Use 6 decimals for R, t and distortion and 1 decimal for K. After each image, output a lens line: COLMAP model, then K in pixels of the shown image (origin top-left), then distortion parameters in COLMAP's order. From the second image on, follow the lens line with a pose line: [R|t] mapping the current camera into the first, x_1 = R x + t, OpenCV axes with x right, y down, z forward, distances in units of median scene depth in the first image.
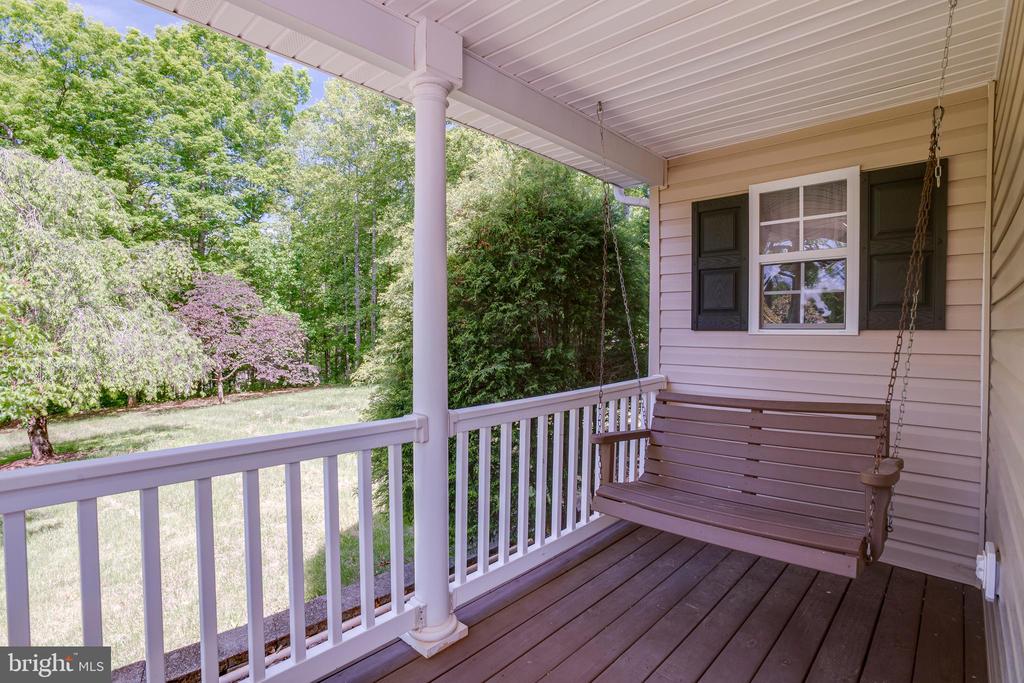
lens RADIAL K [[494.8, 0, 515.2], [0, 494.8, 338.7], [0, 0, 1]] dist [-0.047692, 0.016960]
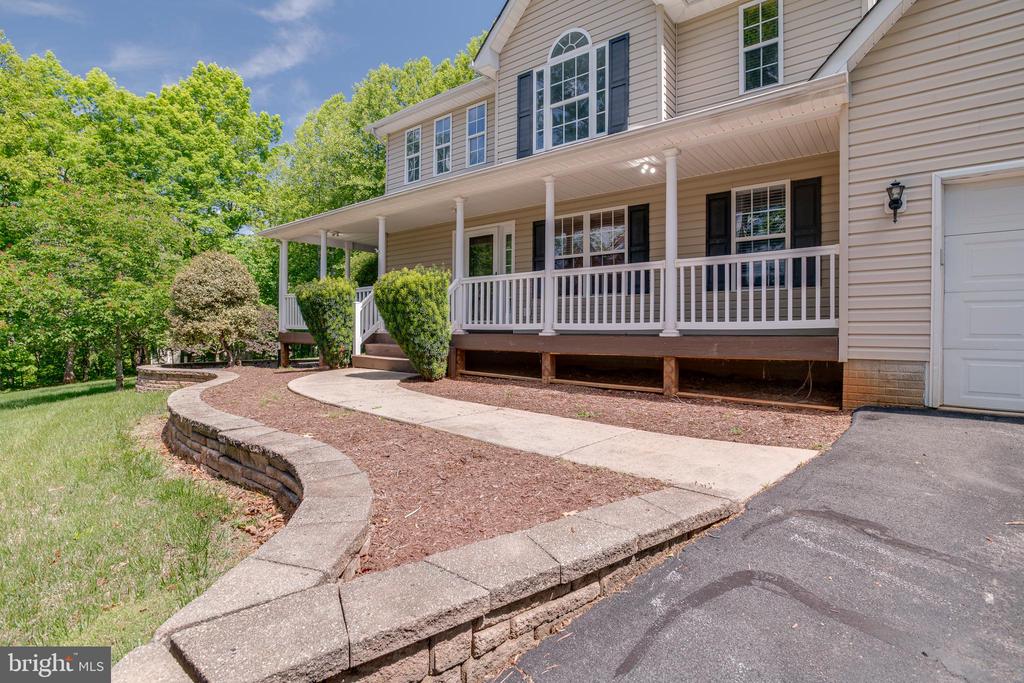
lens RADIAL K [[494.8, 0, 515.2], [0, 494.8, 338.7], [0, 0, 1]] dist [-0.047692, 0.016960]
pose [[0.996586, 0.000678, 0.082558, 0.089605], [-0.000118, 0.999977, -0.006789, 0.042486], [-0.082561, 0.006756, 0.996563, -0.338337]]
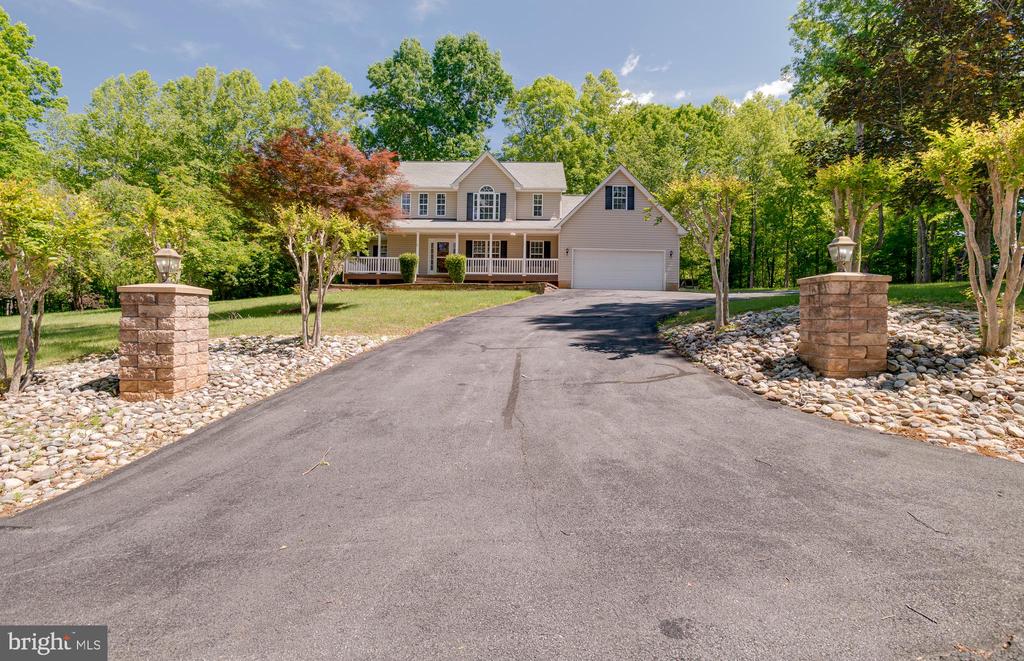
lens RADIAL K [[492.8, 0, 512.0], [0, 492.8, 330.5], [0, 0, 1]] dist [-0.058407, 0.000017]
pose [[0.758599, 0.002159, 0.651555, -0.341676], [-0.003161, 0.999995, 0.000366, 0.122461], [-0.651550, -0.002337, 0.758602, -0.724411]]
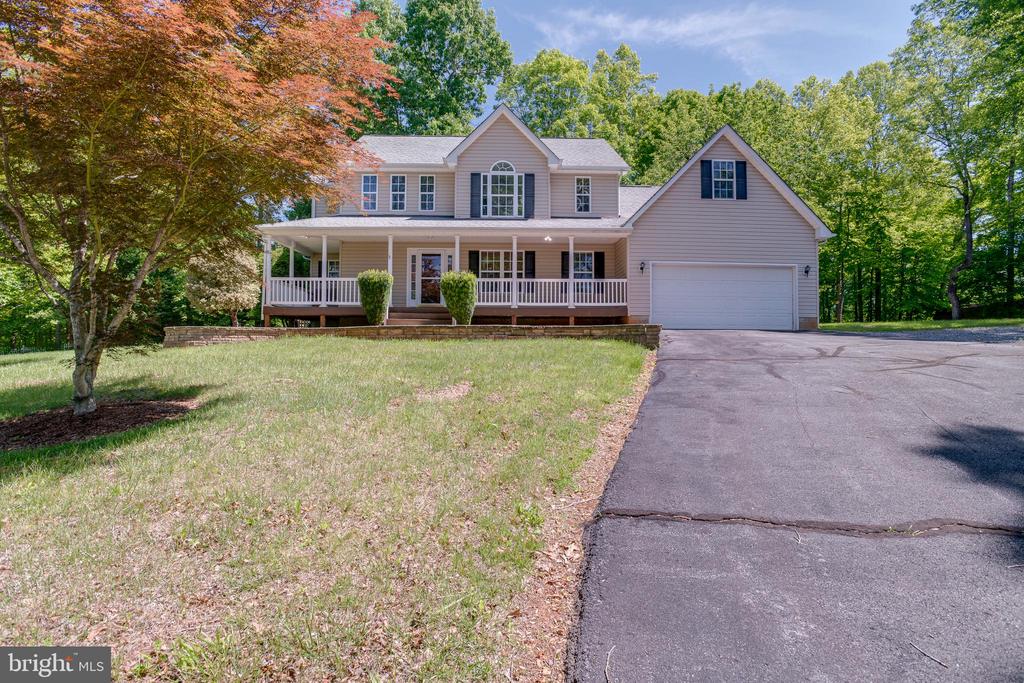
lens RADIAL K [[499.9, 0, 512.0], [0, 499.9, 341.5], [0, 0, 1]] dist [-0.068238, 0.036172]
pose [[0.716097, 0.011468, 0.697906, -0.195236], [0.012443, 0.999496, -0.029191, 0.082952], [-0.697890, 0.029587, 0.715594, -0.455361]]
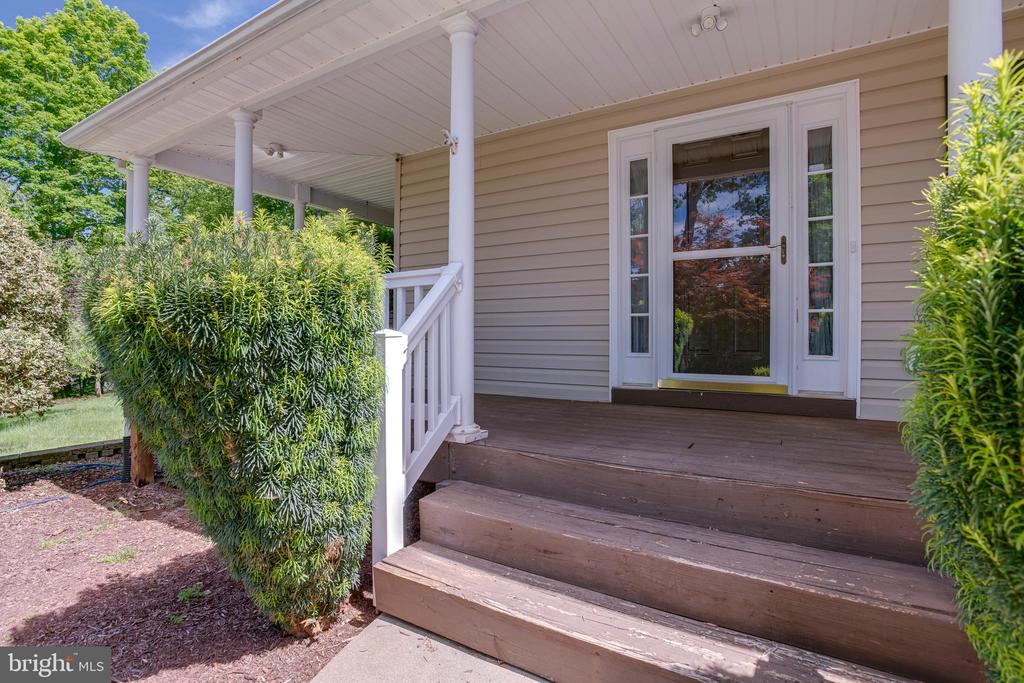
lens RADIAL K [[494.8, 0, 515.2], [0, 494.8, 338.7], [0, 0, 1]] dist [-0.047692, 0.016960]
pose [[0.977239, -0.001781, 0.212132, 0.030084], [0.005532, 0.999839, -0.017088, 0.023477], [-0.212068, 0.017873, 0.977092, -0.135594]]
